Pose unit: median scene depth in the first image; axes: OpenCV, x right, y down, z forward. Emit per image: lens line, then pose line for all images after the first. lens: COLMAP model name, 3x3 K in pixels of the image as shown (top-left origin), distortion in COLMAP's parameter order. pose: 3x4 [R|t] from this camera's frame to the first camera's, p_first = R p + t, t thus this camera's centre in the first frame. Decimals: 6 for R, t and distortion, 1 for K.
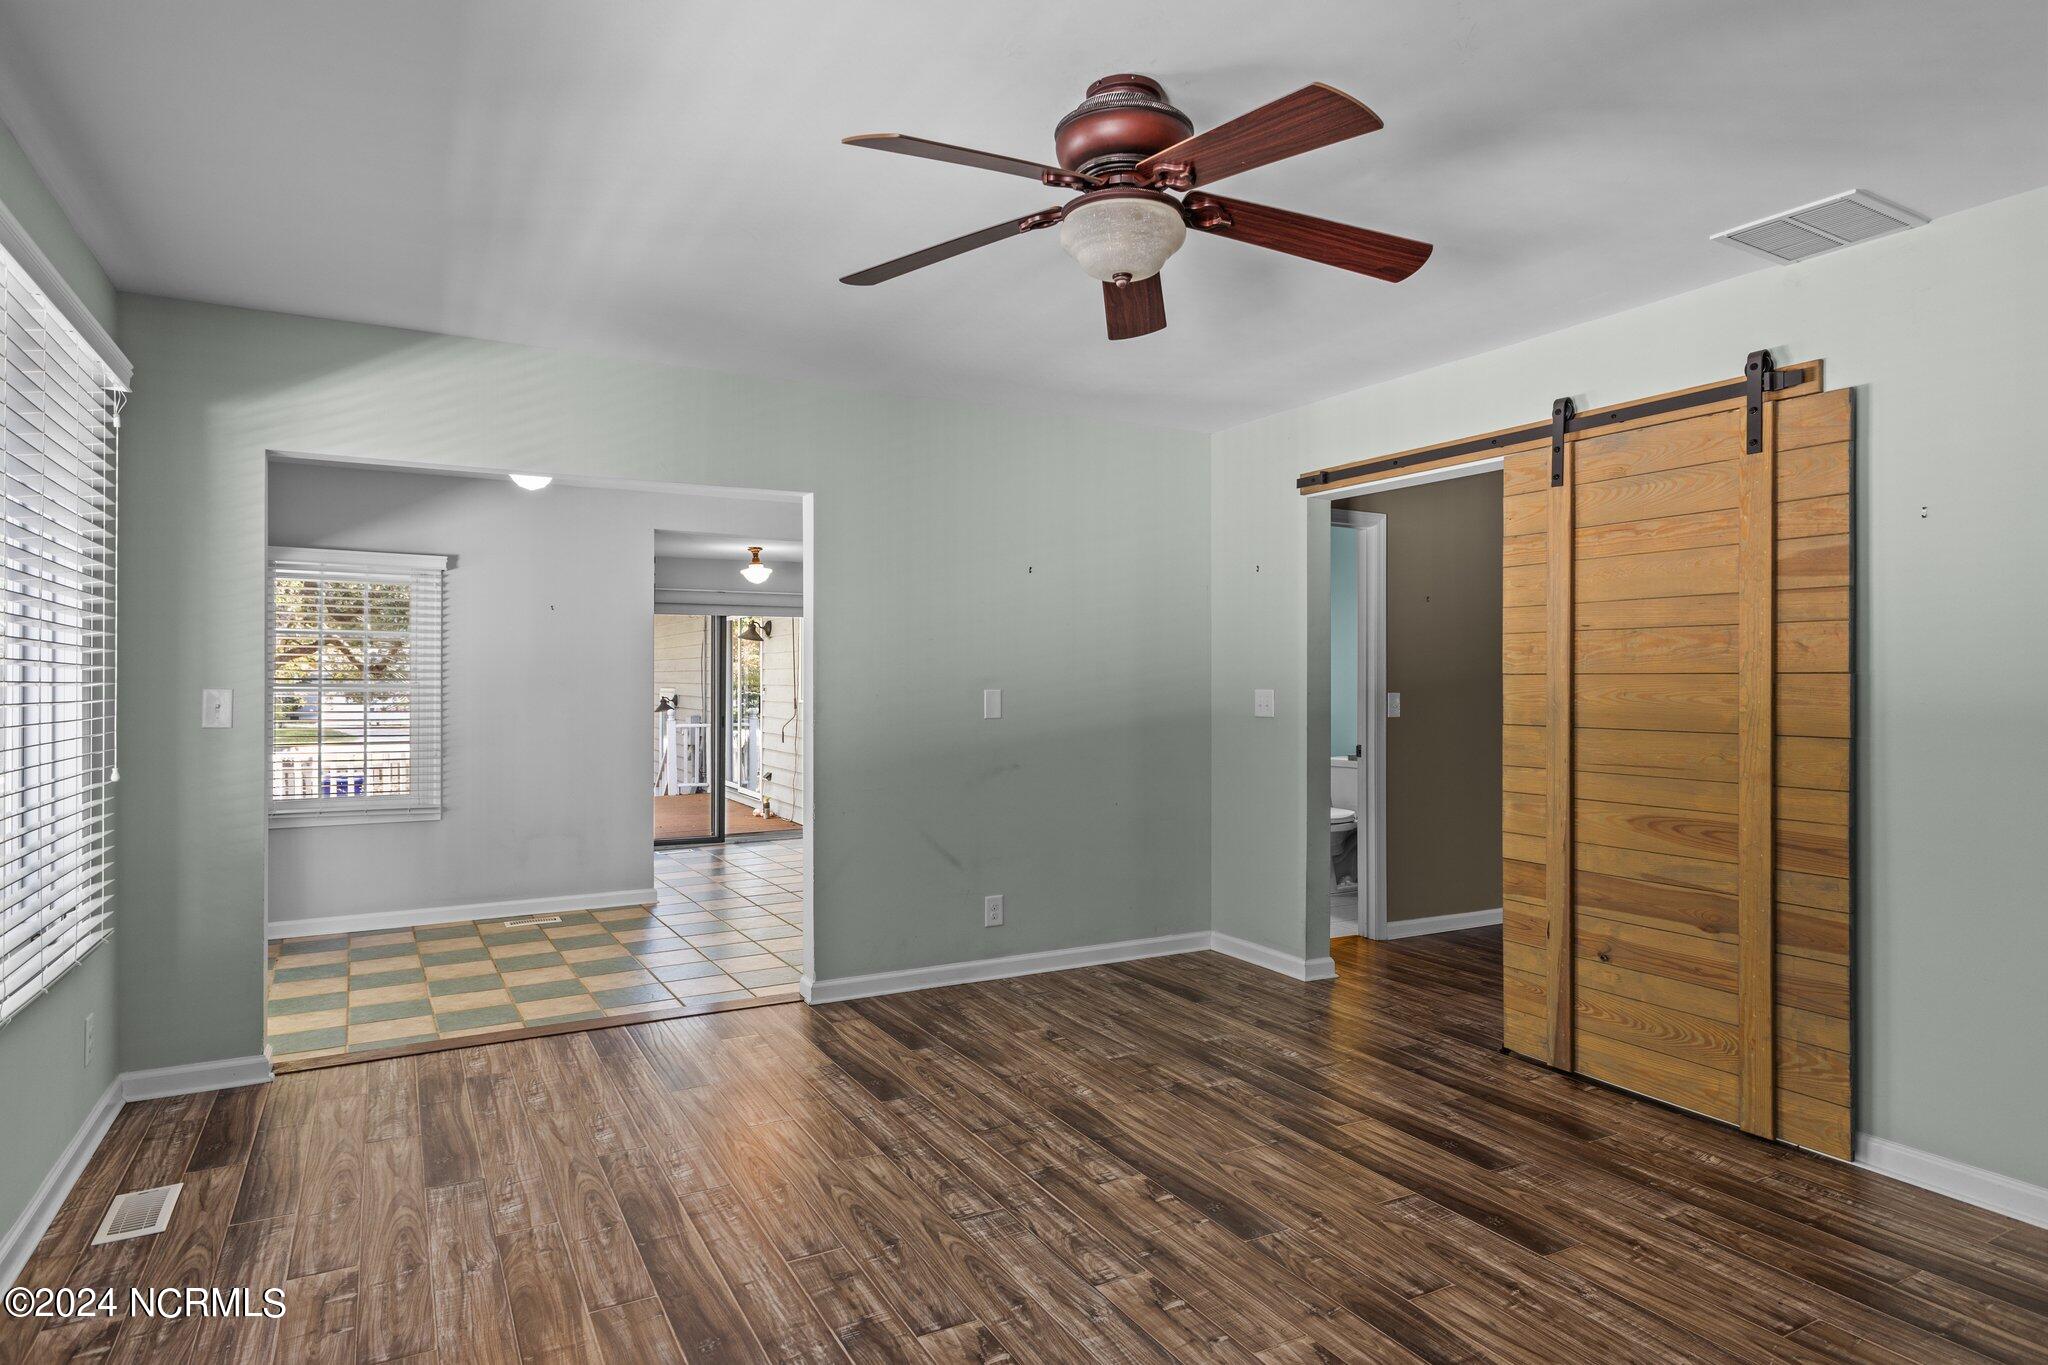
lens RADIAL K [[1158.9, 0, 1027.5], [0, 1158.9, 674.2], [0, 0, 1]] dist [0.001793, 0.000001]
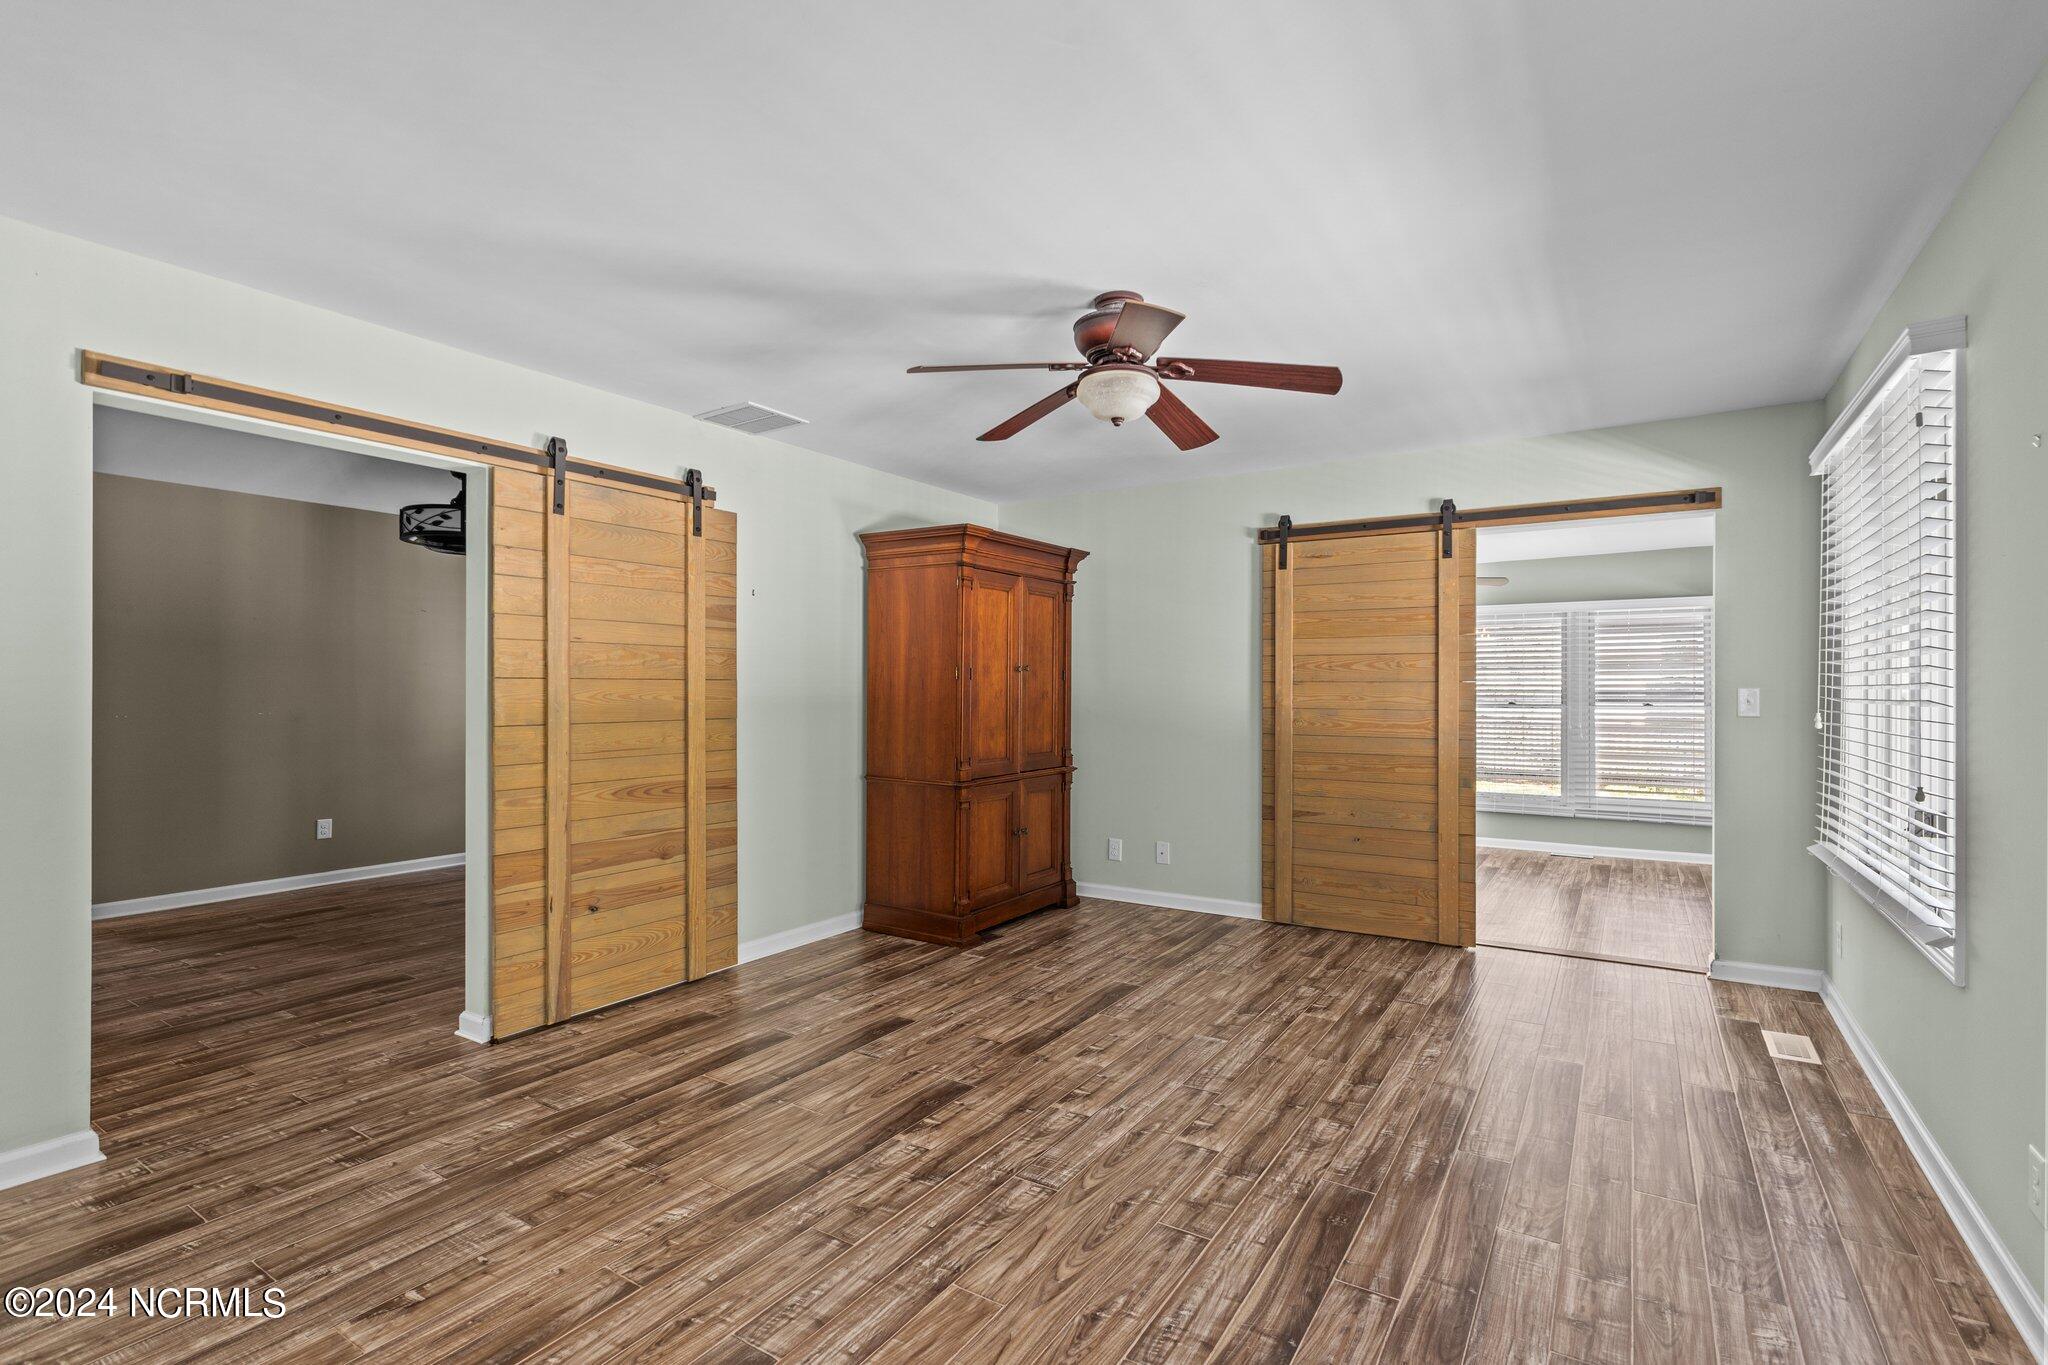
lens RADIAL K [[964.9, 0, 1022.2], [0, 964.9, 685.8], [0, 0, 1]] dist [0.002507, -0.000255]
pose [[-0.480879, -0.001659, 0.876785, -0.717007], [-0.007288, 0.999971, -0.002105, 0.007242], [-0.876757, -0.007402, -0.480878, 1.266751]]
